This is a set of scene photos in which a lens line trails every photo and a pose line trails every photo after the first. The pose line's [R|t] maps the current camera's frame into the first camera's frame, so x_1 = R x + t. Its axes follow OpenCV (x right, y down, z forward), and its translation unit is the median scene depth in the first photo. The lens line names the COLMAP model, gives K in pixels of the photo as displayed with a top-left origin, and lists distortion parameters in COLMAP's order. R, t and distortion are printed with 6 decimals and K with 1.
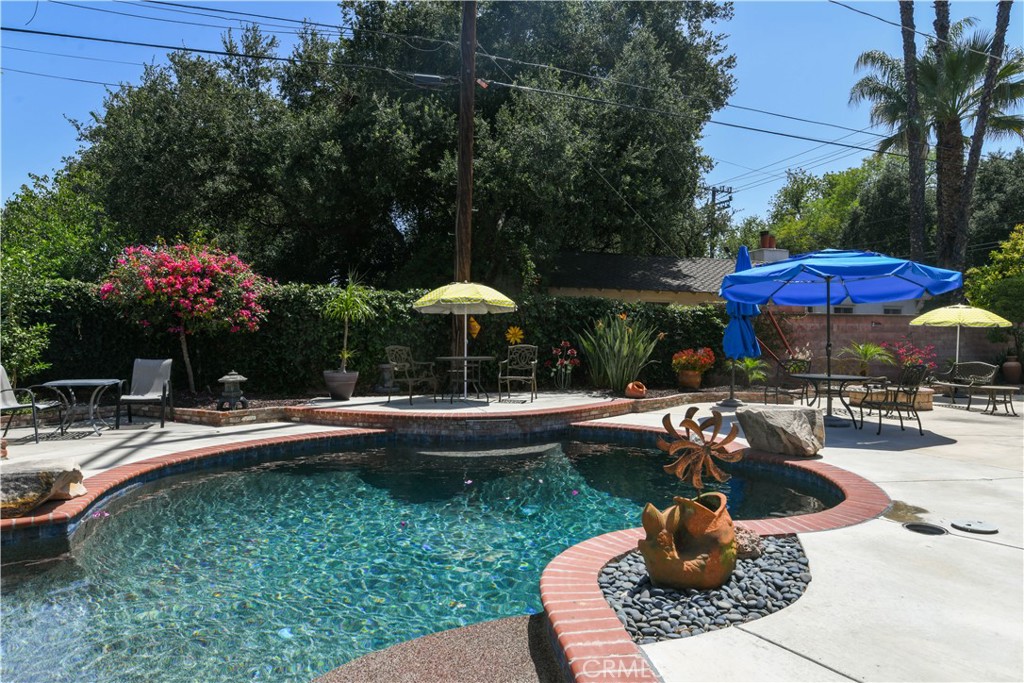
lens RADIAL K [[572.2, 0, 515.3], [0, 572.2, 335.4], [0, 0, 1]] dist [0.000673, -0.014201]
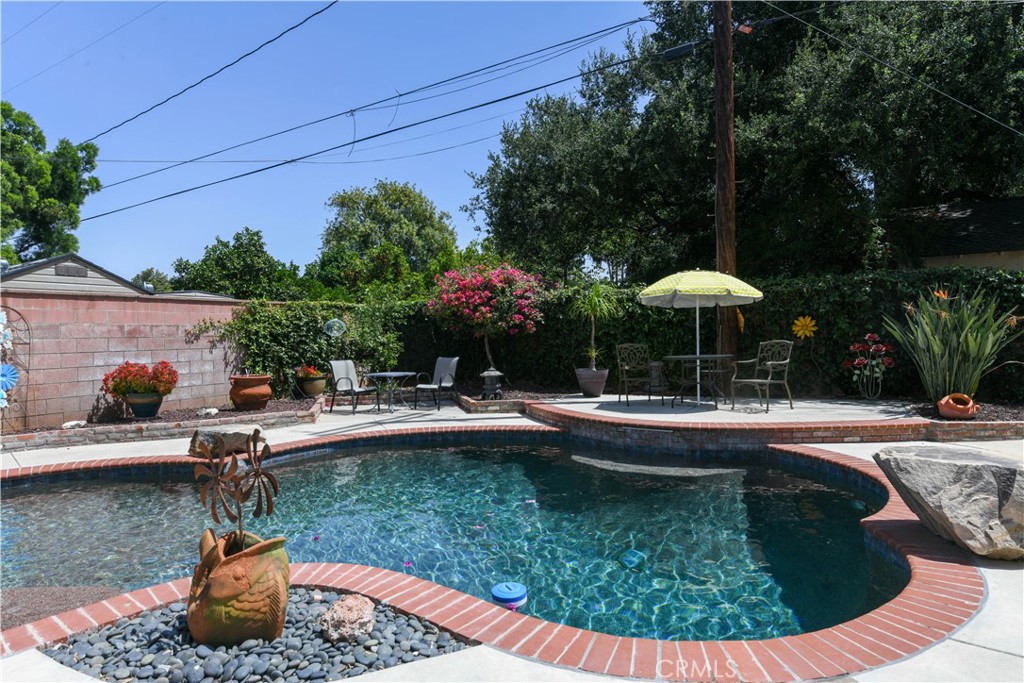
lens RADIAL K [[572.2, 0, 515.3], [0, 572.2, 335.4], [0, 0, 1]] dist [0.000673, -0.014201]
pose [[0.673325, -0.024741, -0.738933, 0.421129], [0.033514, 0.999434, -0.002924, 0.000842], [0.738587, -0.022796, 0.673773, 0.242030]]
